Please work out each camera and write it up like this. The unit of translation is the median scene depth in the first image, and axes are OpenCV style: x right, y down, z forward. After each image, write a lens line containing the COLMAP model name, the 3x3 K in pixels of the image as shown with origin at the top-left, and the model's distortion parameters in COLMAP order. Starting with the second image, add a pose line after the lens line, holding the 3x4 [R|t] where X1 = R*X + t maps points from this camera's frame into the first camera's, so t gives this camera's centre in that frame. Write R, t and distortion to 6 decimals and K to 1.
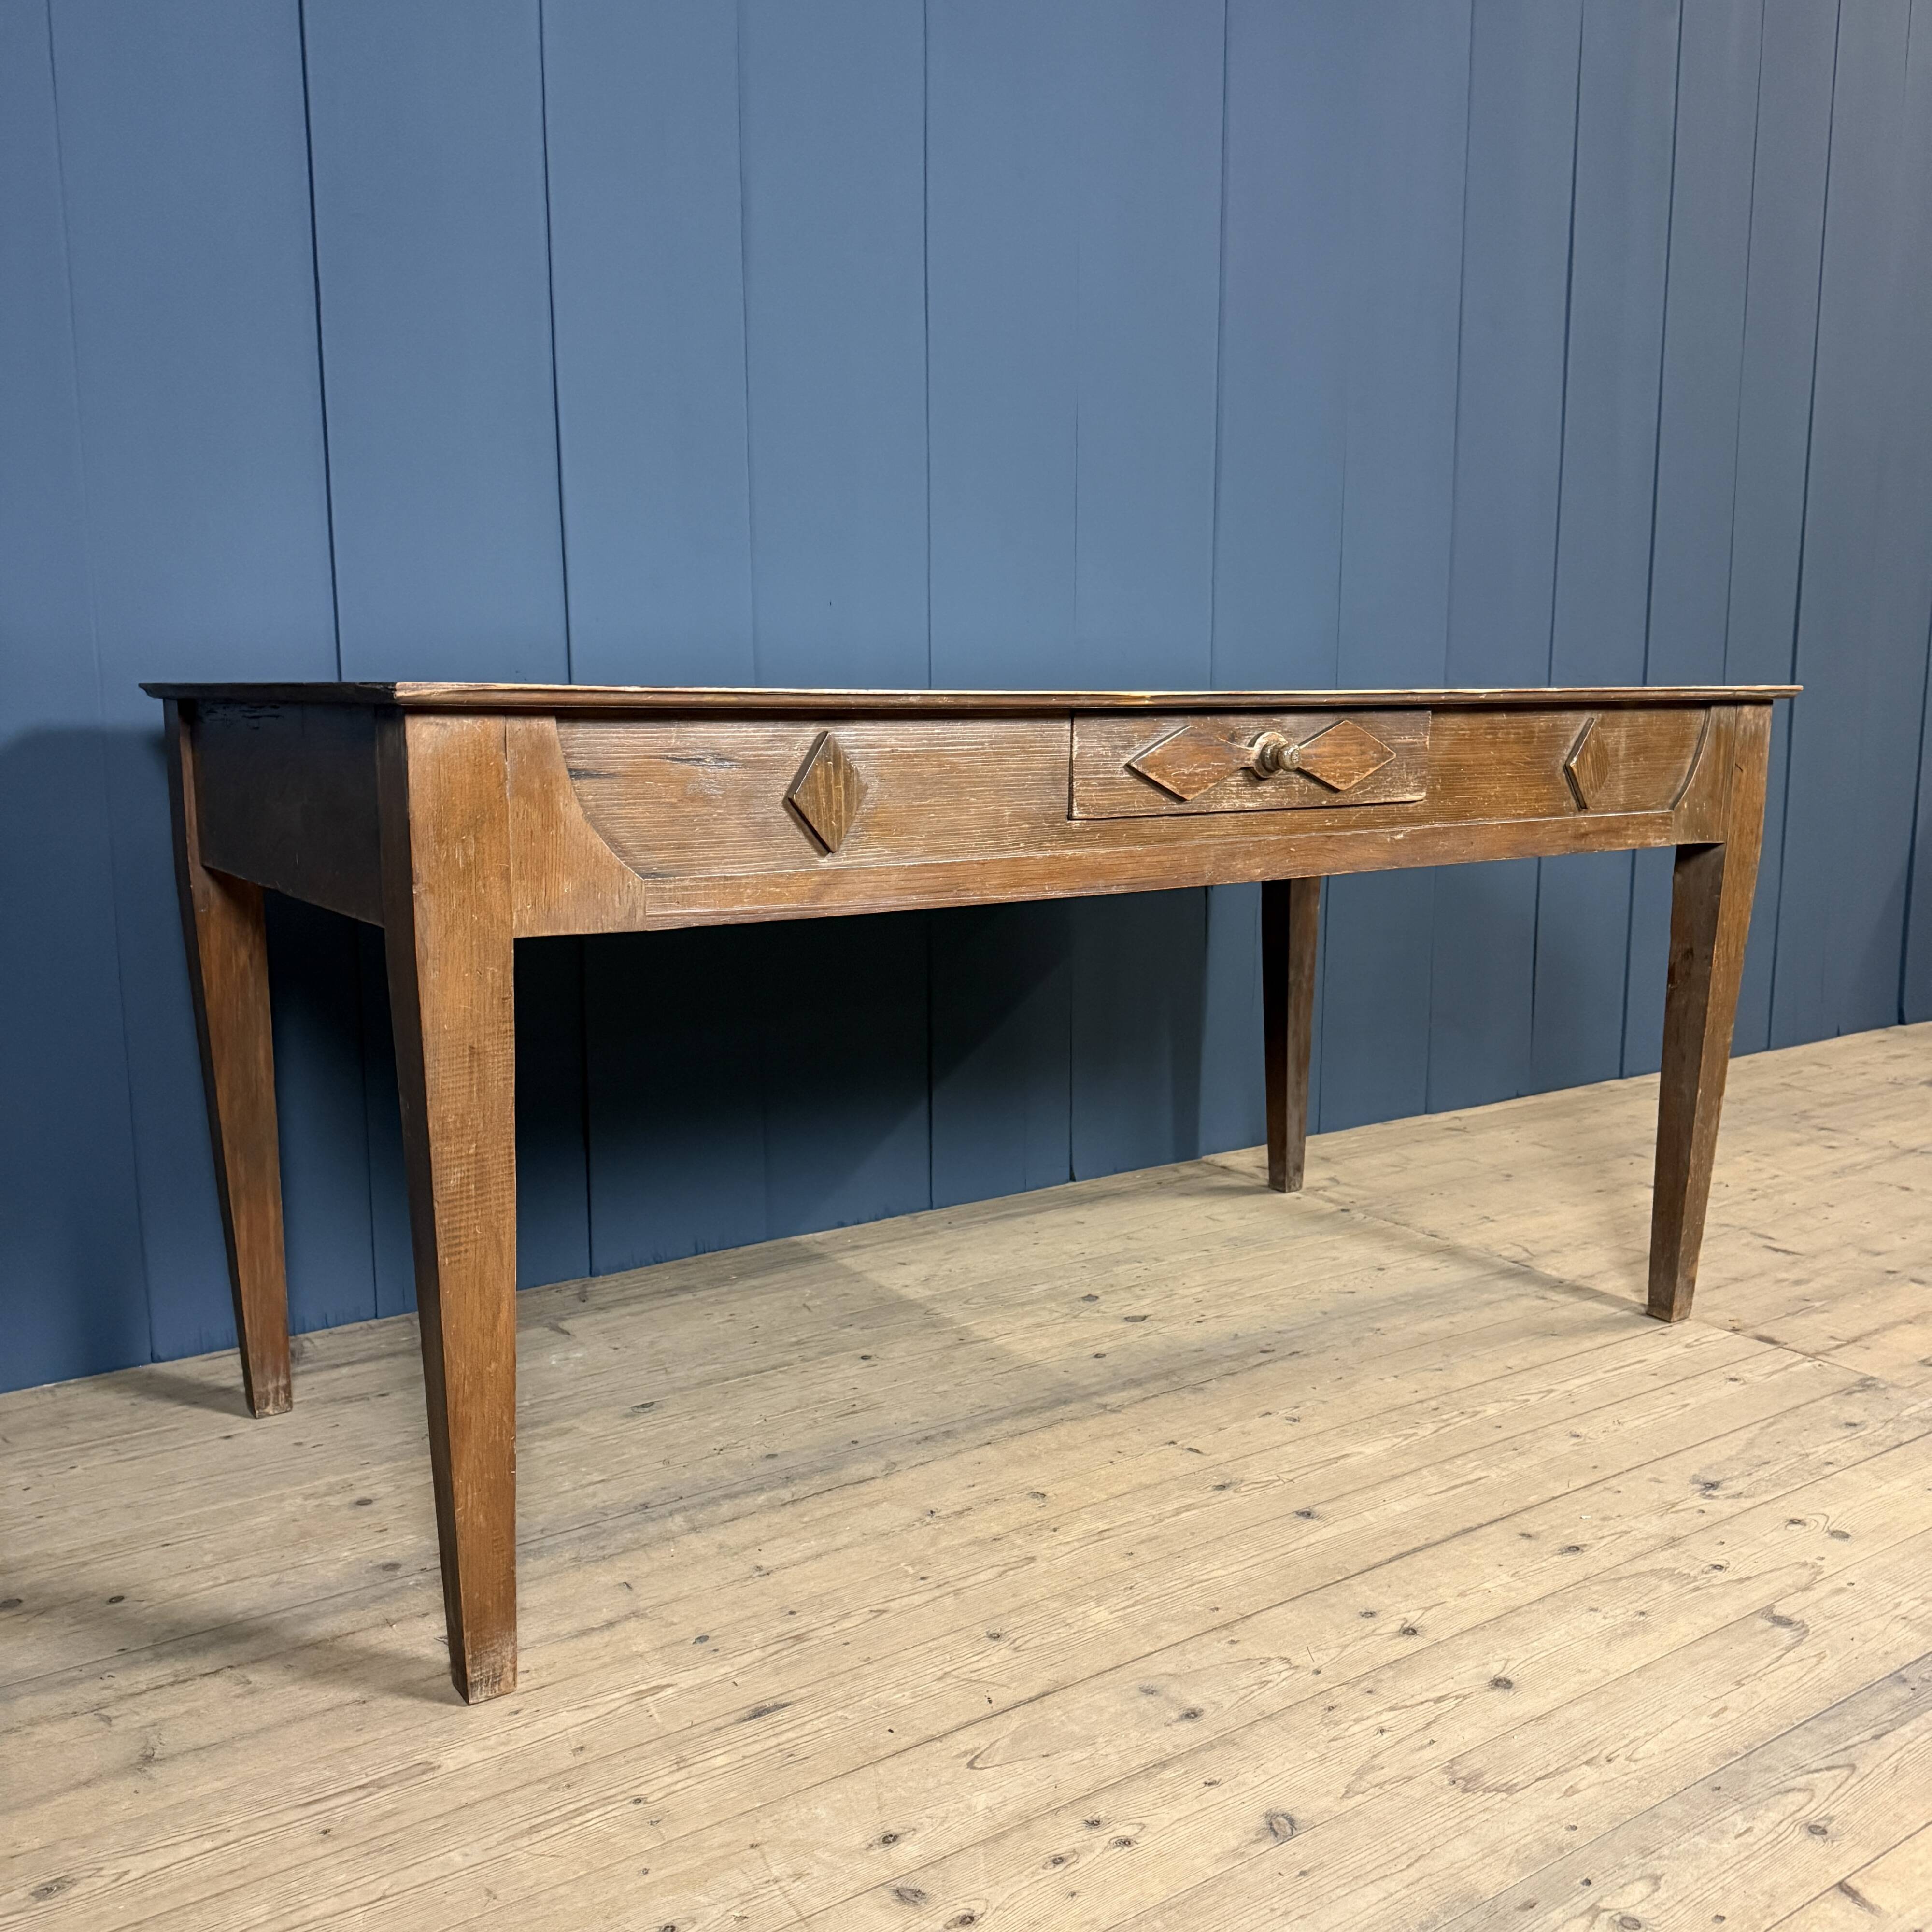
lens RADIAL K [[1798.3, 0, 965.6], [0, 1798.3, 965.6], [0, 0, 1]] dist [0.156729, -0.315947]
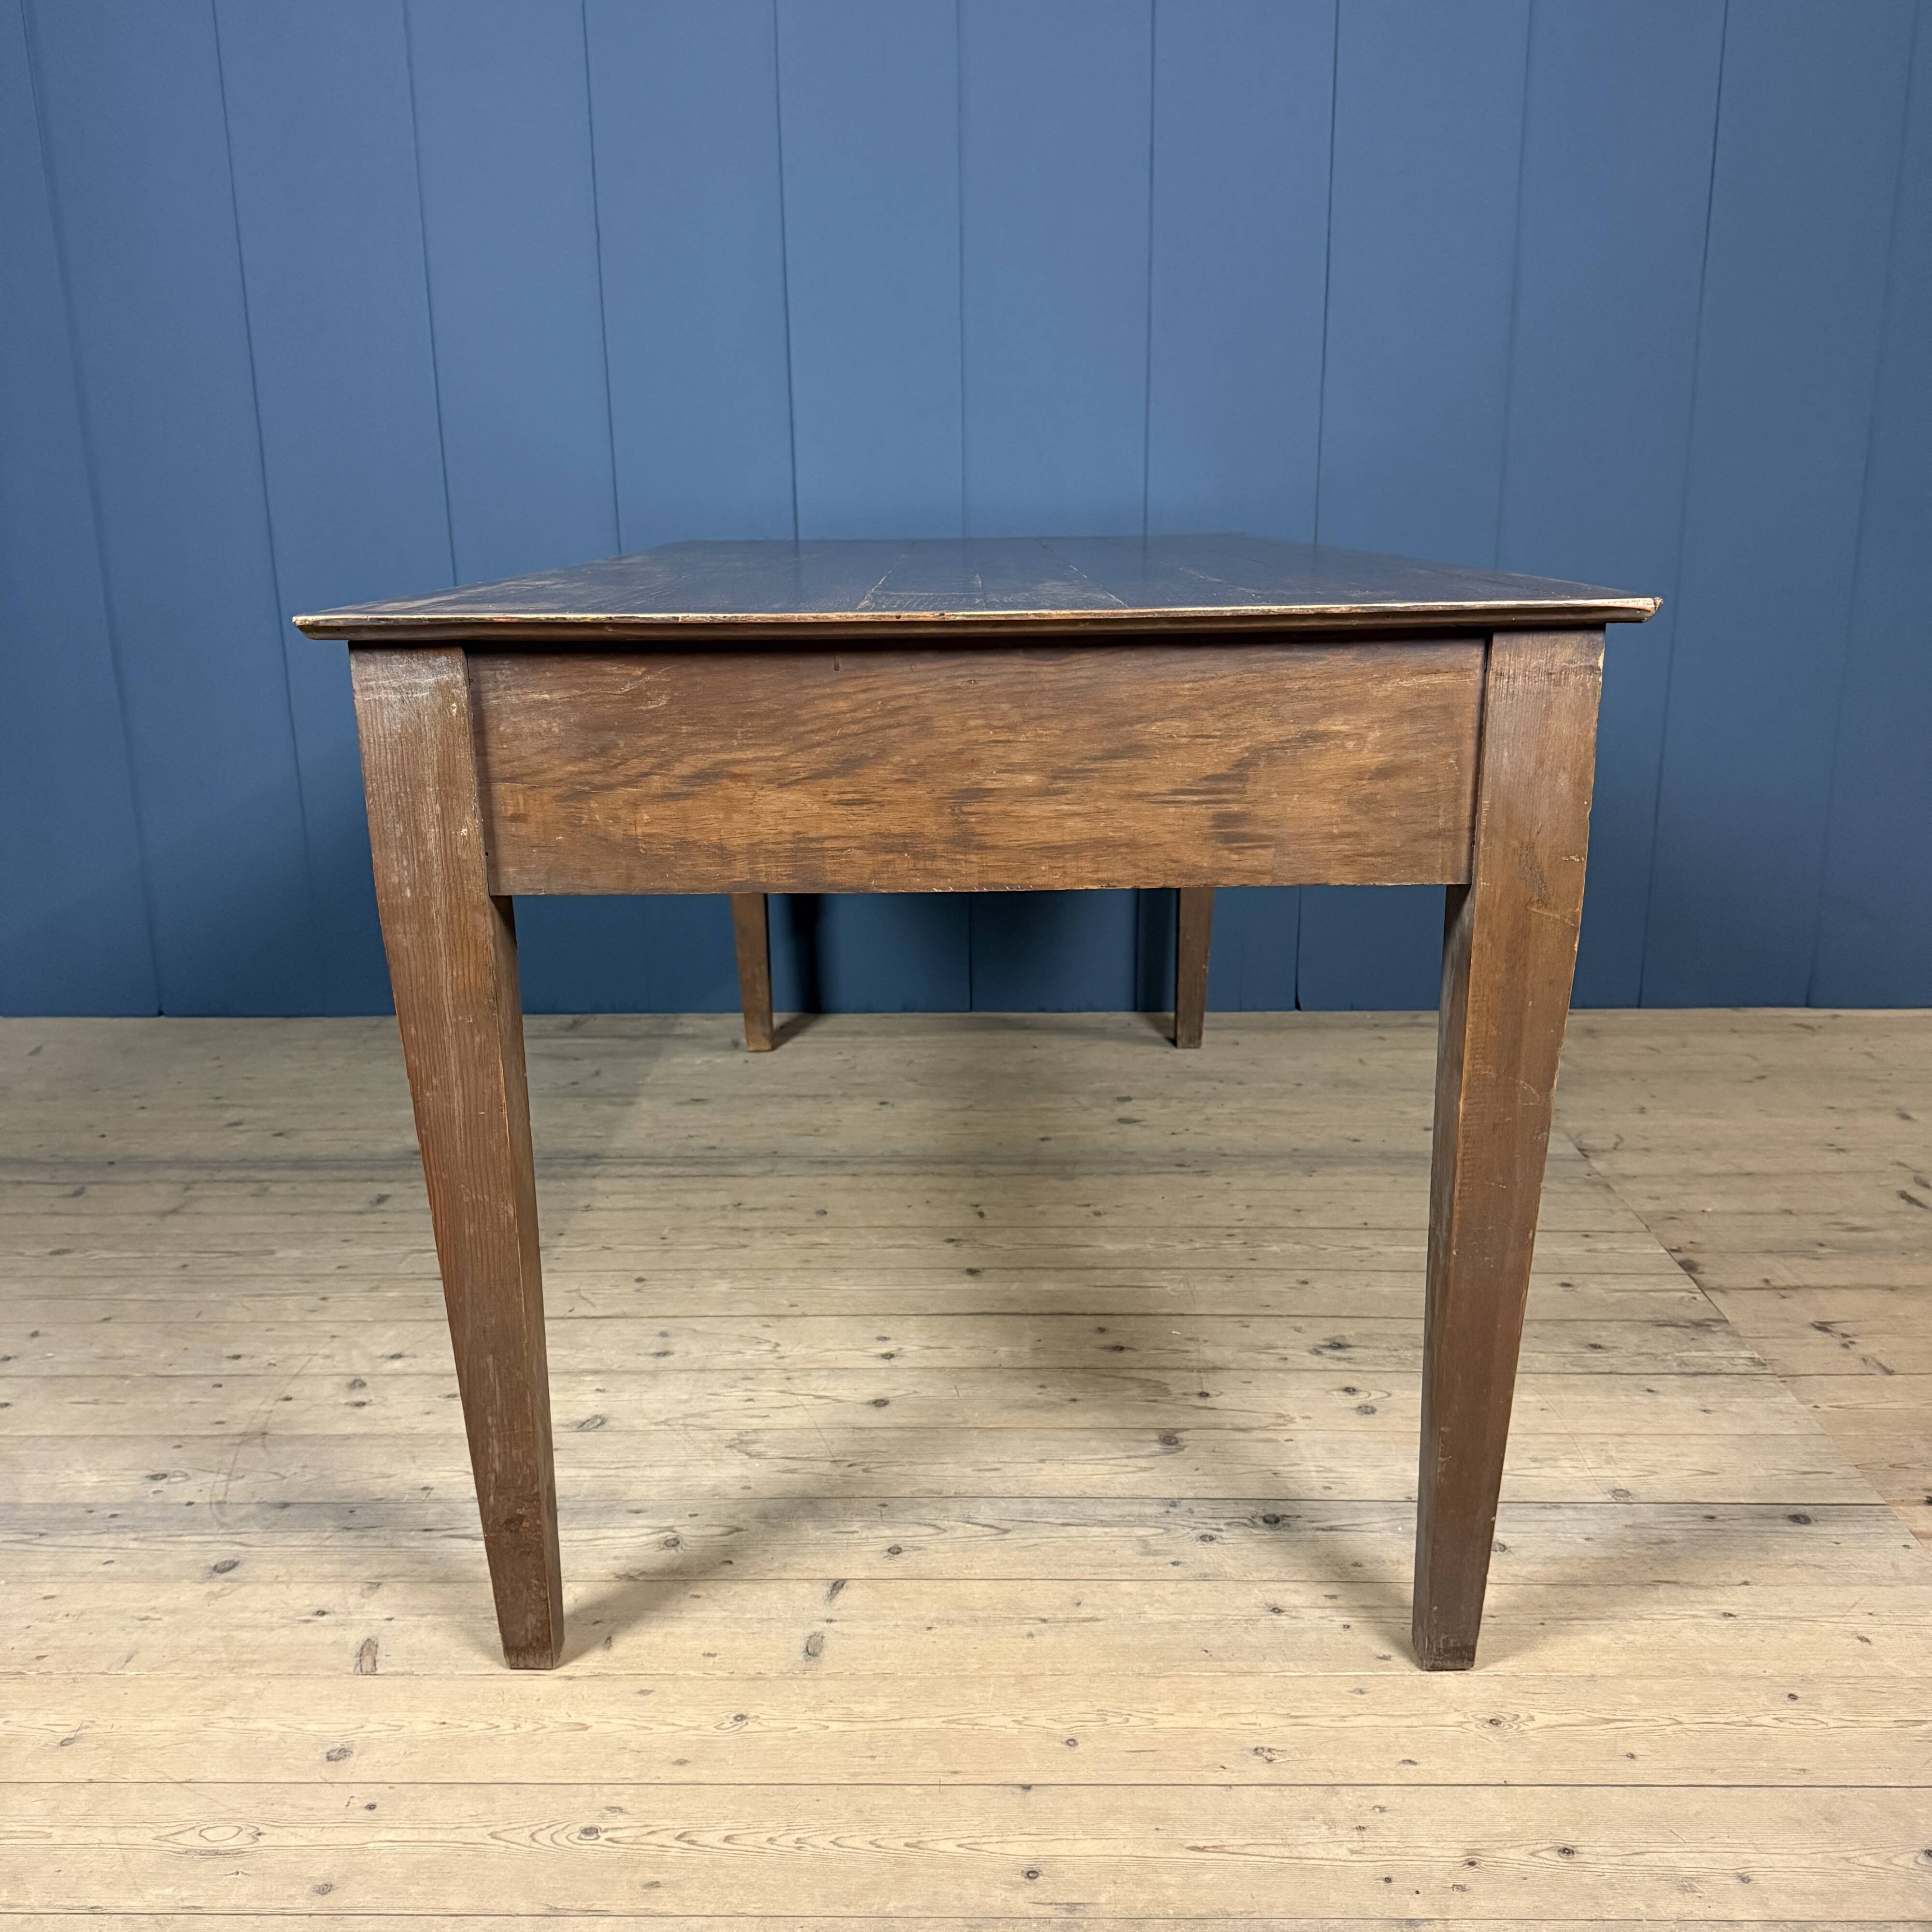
lens RADIAL K [[1798.3, 0, 965.6], [0, 1798.3, 965.6], [0, 0, 1]] dist [0.156729, -0.315947]
pose [[0.814482, 0.141152, -0.562756, 0.781843], [-0.078360, 0.987830, 0.134359, -0.051417], [0.574872, -0.065336, 0.815631, 0.050796]]
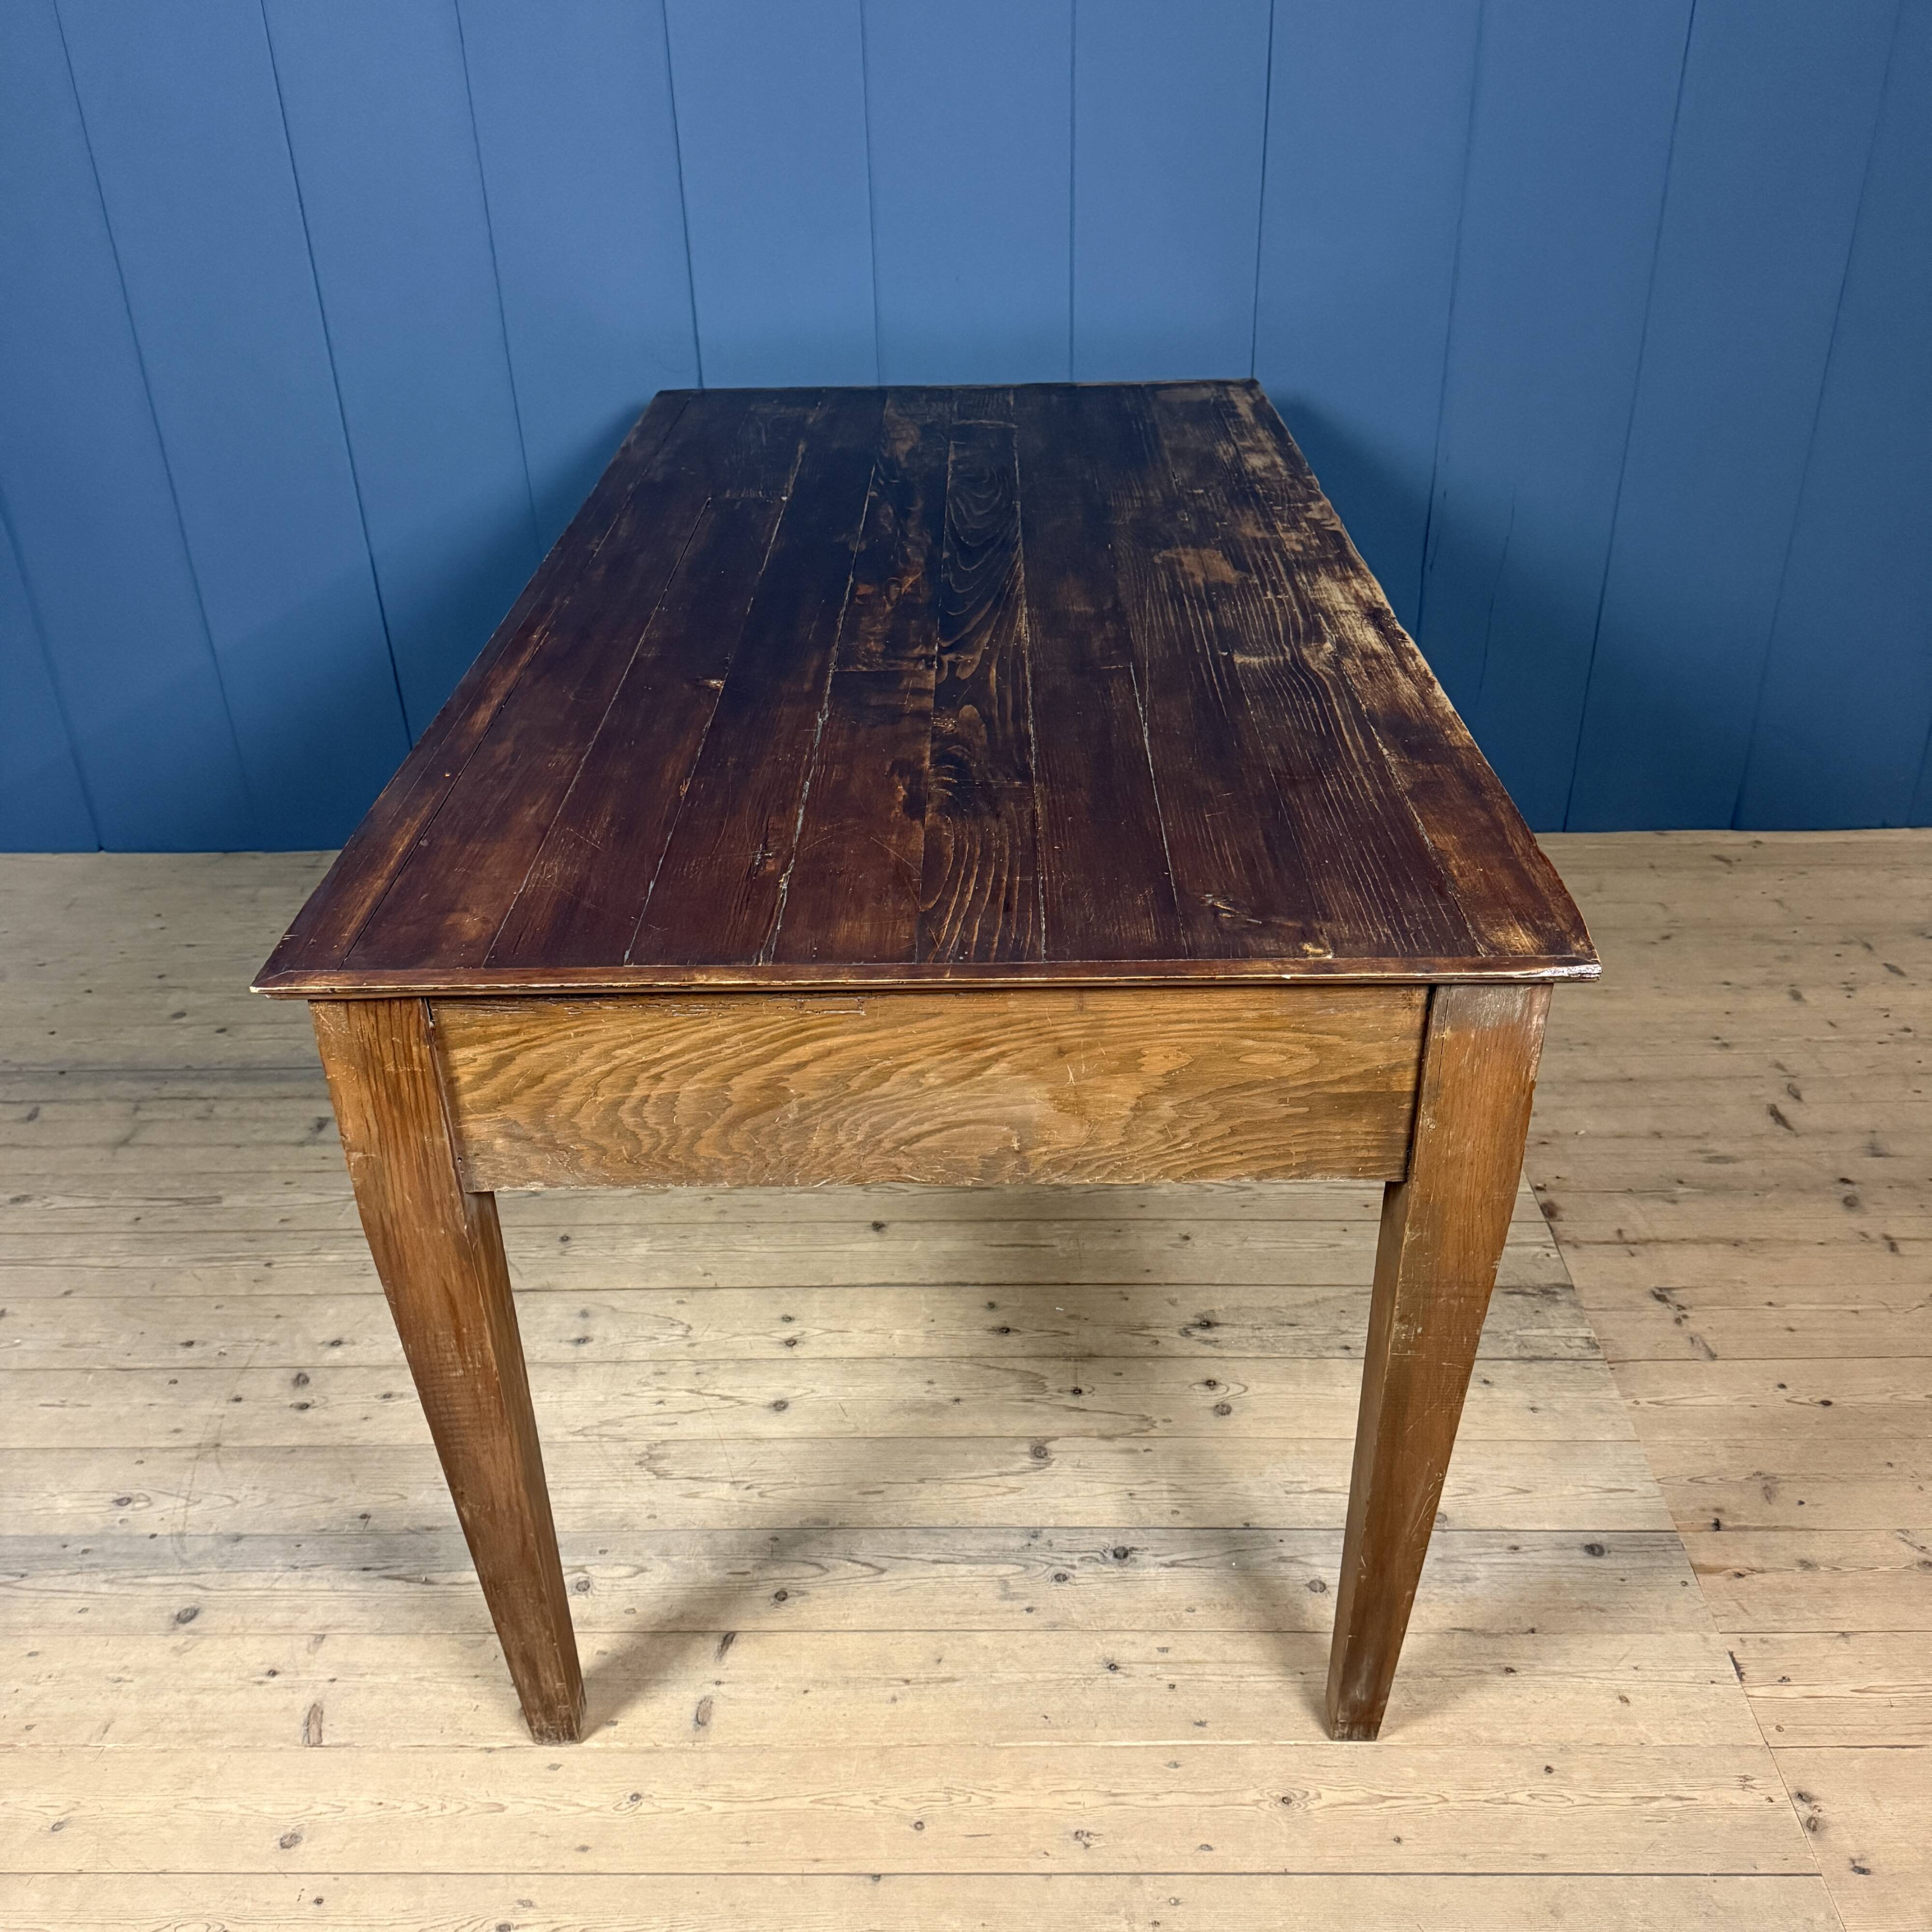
lens RADIAL K [[1798.3, 0, 965.6], [0, 1798.3, 965.6], [0, 0, 1]] dist [0.156729, -0.315947]
pose [[0.815315, 0.273364, -0.510425, 0.790553], [-0.066016, 0.919674, 0.387094, -0.338942], [0.575242, -0.281907, 0.767870, 0.121644]]
